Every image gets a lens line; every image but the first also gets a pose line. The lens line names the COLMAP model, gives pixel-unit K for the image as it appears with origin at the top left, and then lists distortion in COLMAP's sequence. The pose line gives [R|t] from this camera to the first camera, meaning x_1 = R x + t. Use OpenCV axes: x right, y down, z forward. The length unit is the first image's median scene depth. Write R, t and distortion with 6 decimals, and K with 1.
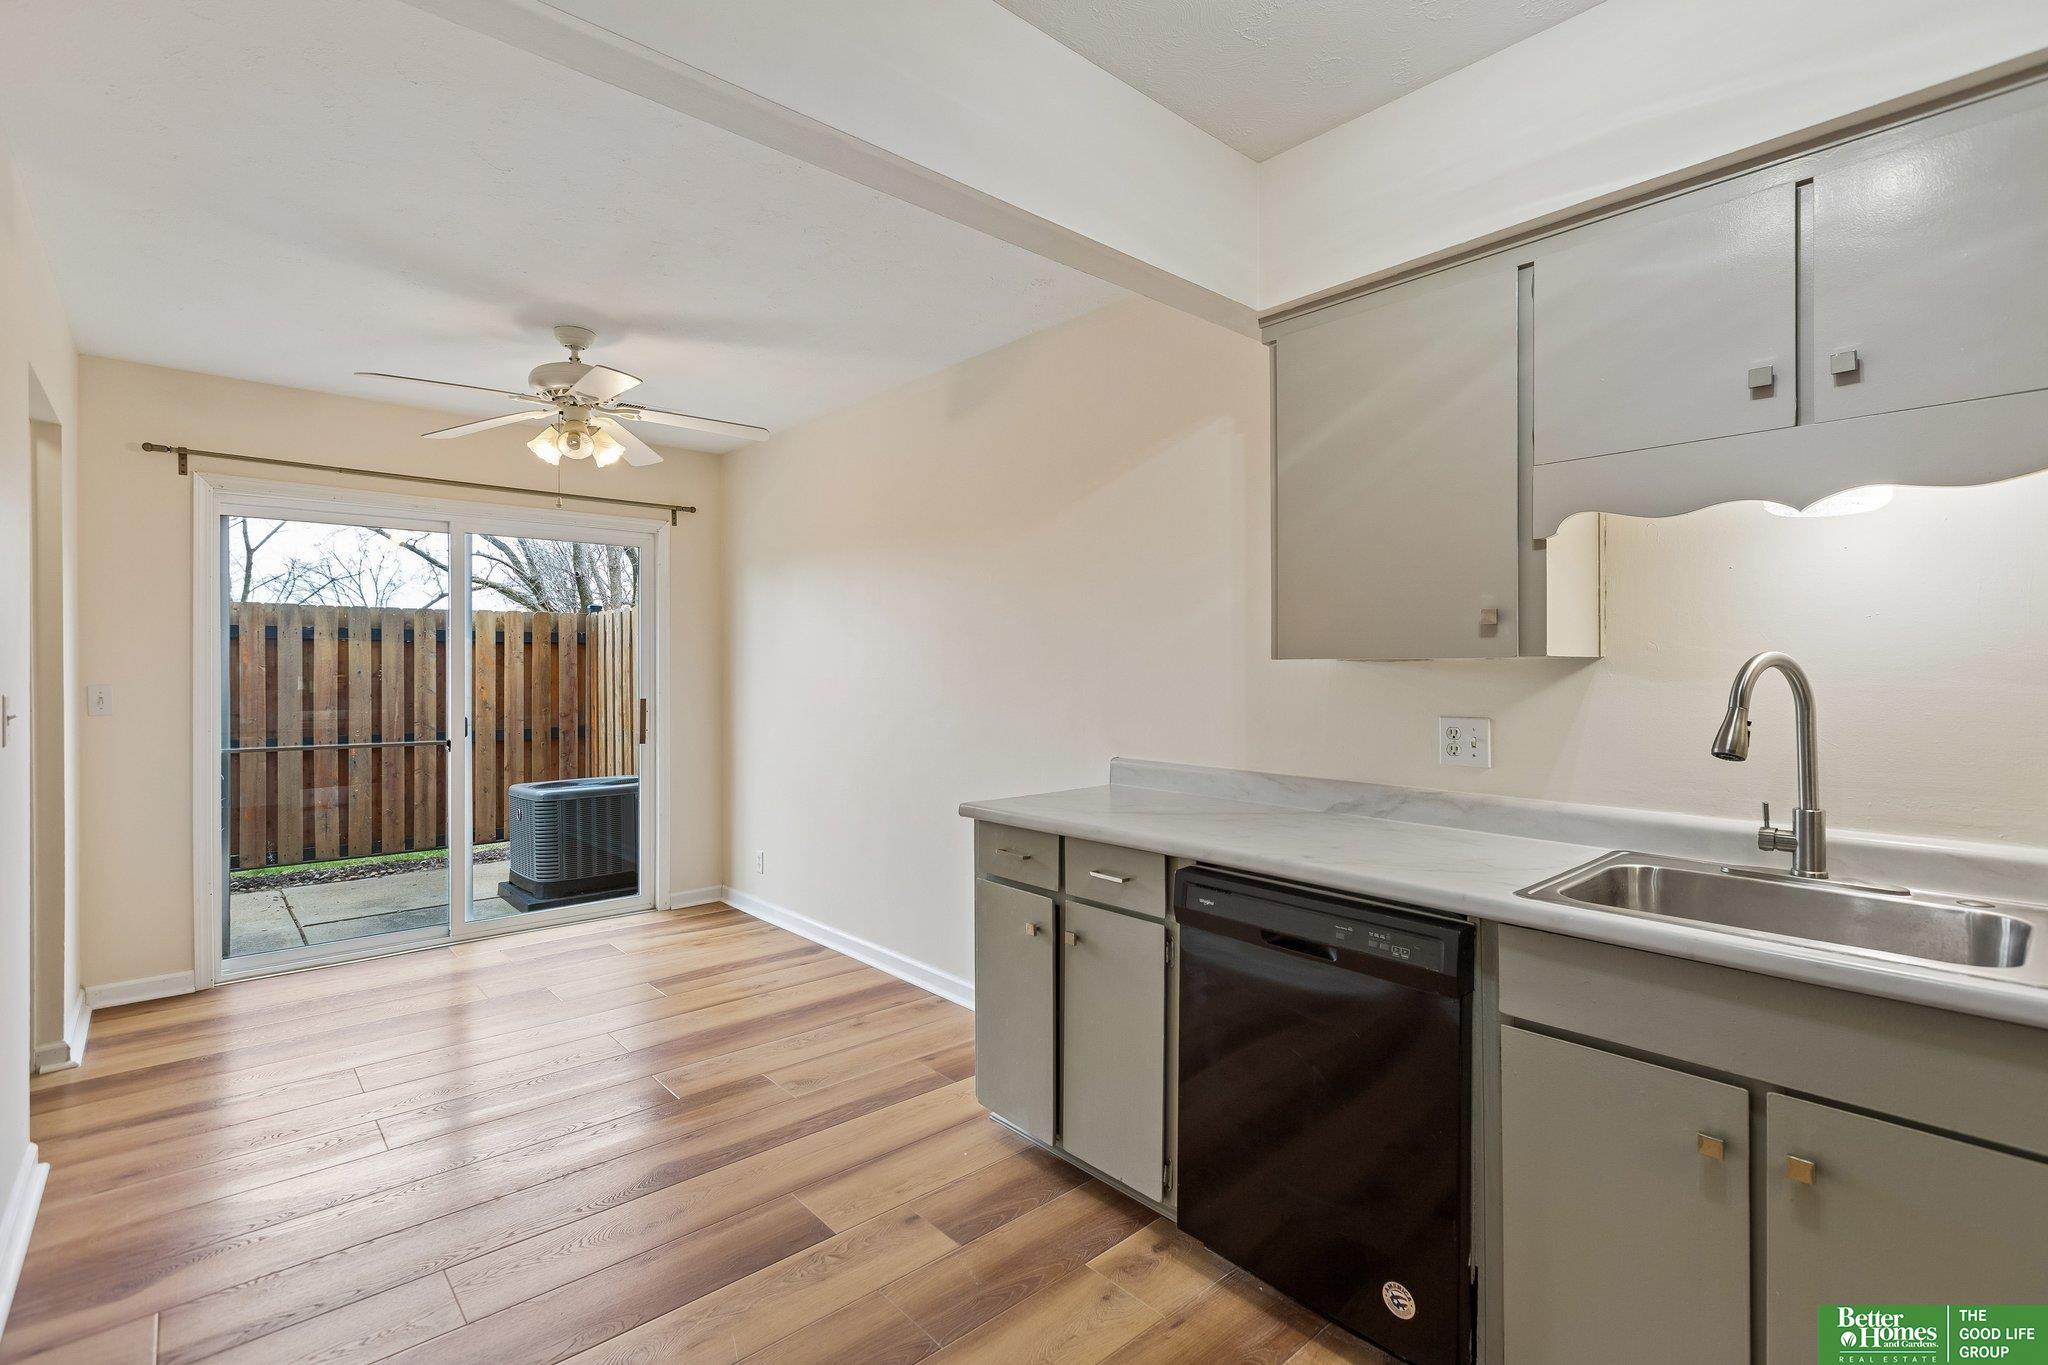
lens RADIAL K [[952.3, 0, 1029.8], [0, 952.3, 667.0], [0, 0, 1]] dist [0.006131, 0.001728]
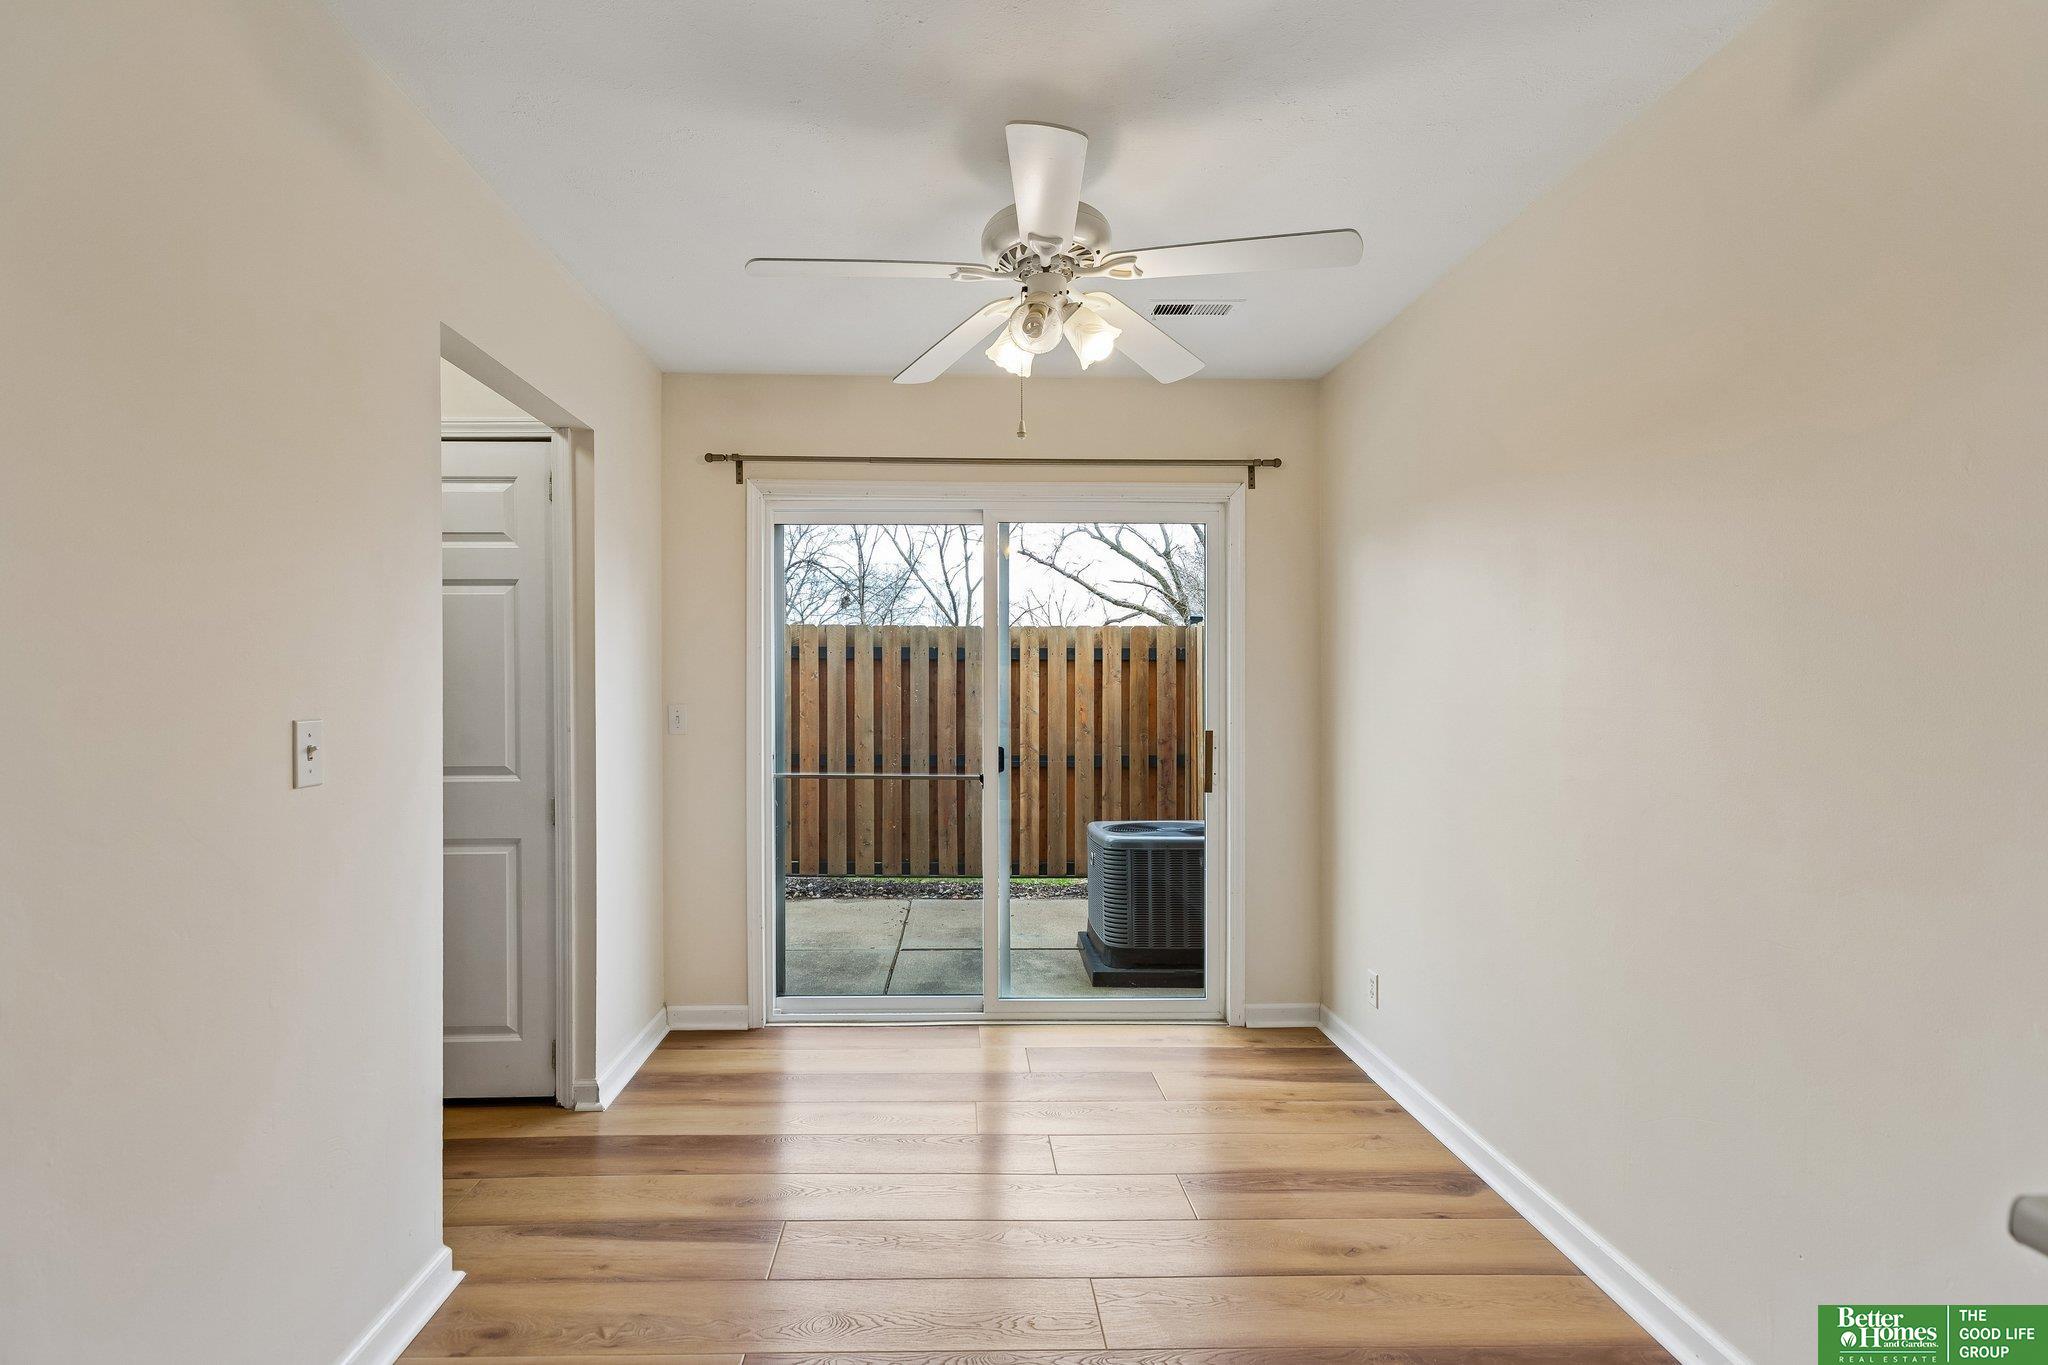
lens RADIAL K [[952.3, 0, 984.5], [0, 952.3, 684.5], [0, 0, 1]] dist [0.006131, 0.001728]
pose [[0.762419, 0.000140, -0.647083, -0.064137], [-0.002671, 0.999992, -0.002931, 0.000752], [0.647078, 0.003963, 0.762414, 0.327975]]
